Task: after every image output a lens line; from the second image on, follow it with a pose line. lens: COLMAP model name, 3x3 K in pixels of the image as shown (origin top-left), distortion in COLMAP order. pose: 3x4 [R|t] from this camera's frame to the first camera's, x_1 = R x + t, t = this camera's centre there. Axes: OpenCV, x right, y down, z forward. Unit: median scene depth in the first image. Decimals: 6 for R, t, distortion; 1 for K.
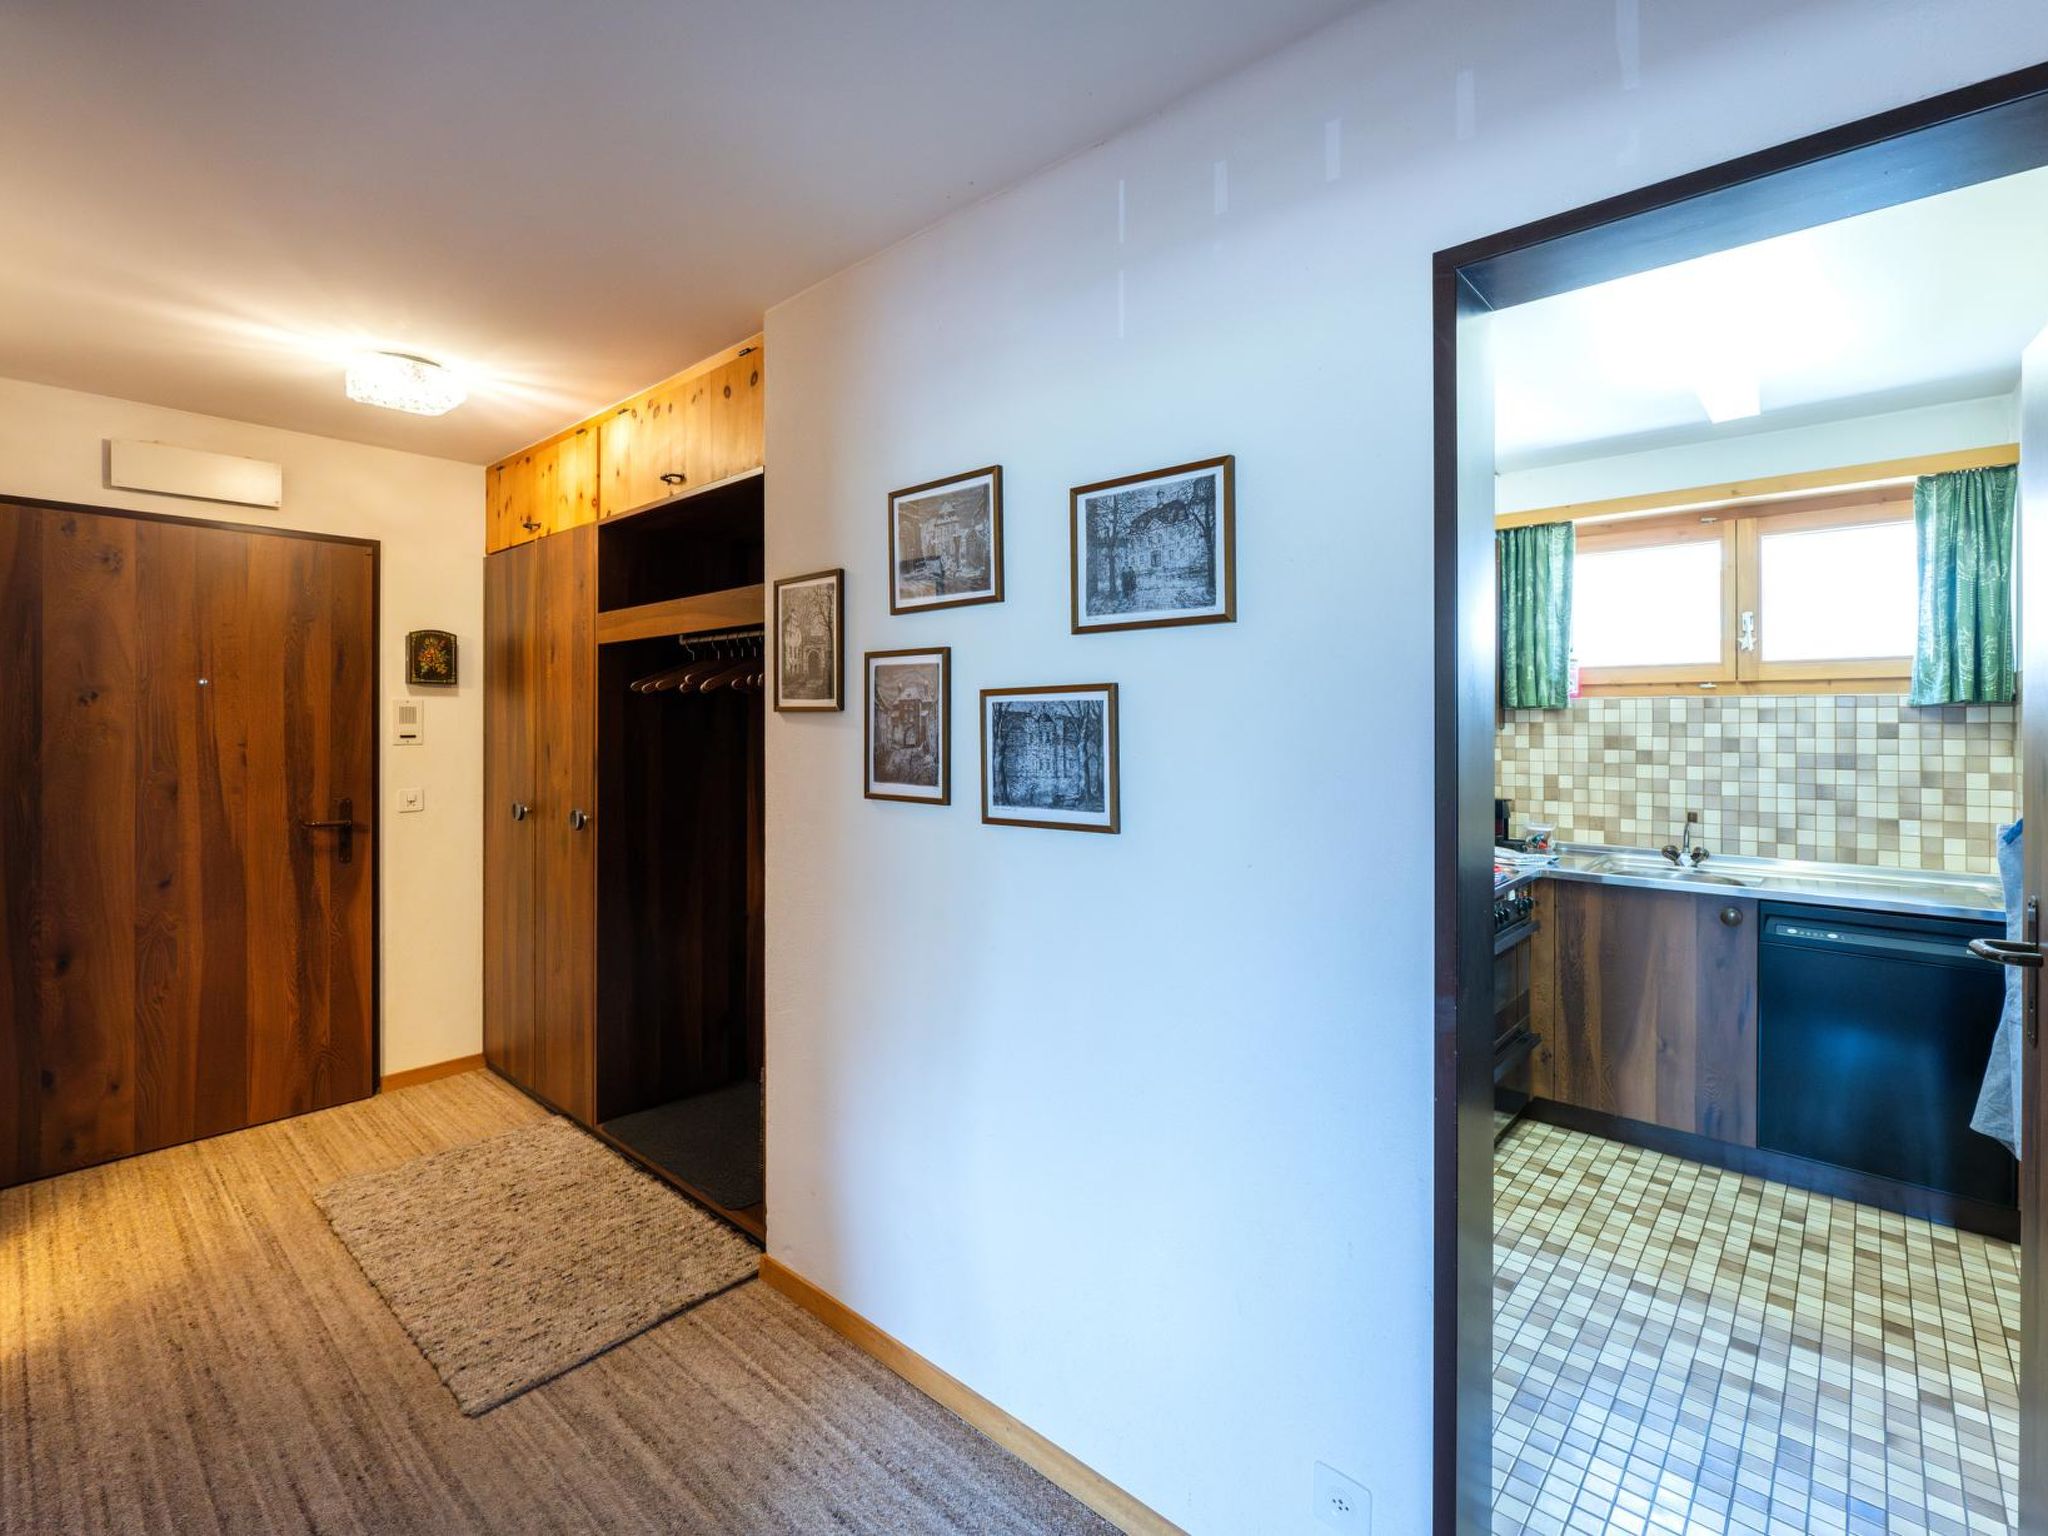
lens RADIAL K [[951.3, 0, 1013.5], [0, 951.3, 733.8], [0, 0, 1]] dist [-0.000575, 0.000035]
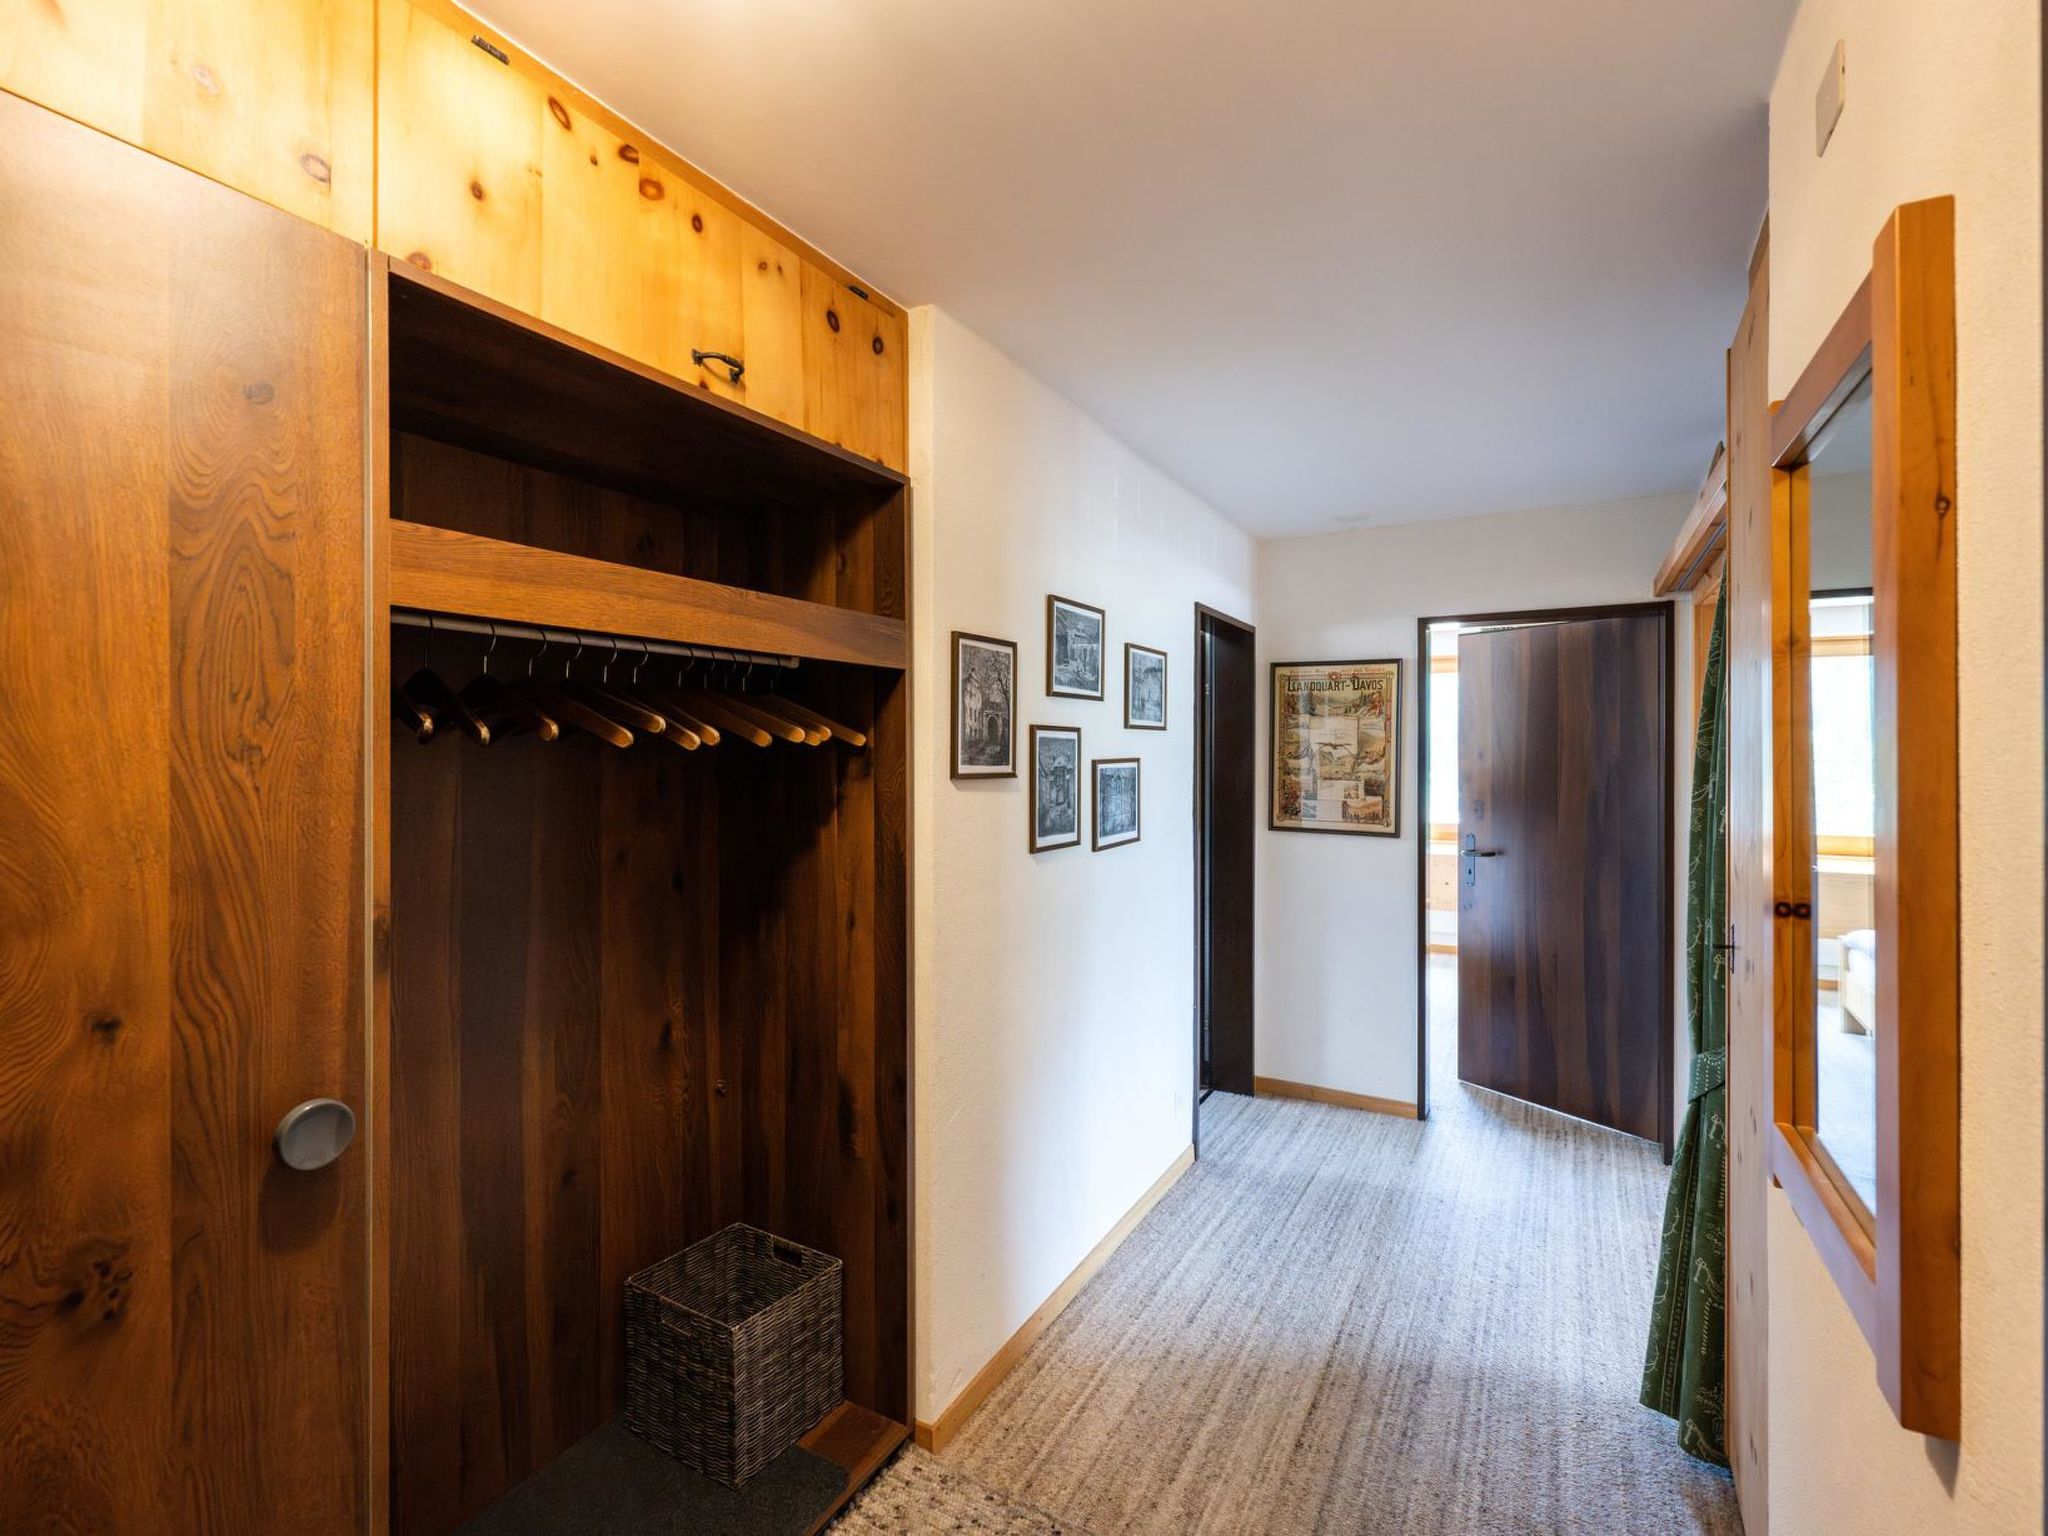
lens RADIAL K [[951.3, 0, 1013.5], [0, 951.3, 733.8], [0, 0, 1]] dist [-0.000575, 0.000035]
pose [[-0.223600, 0.006682, 0.974658, -1.291391], [-0.003984, 0.999962, -0.007770, -0.067634], [-0.974673, -0.005621, -0.223565, 1.316088]]
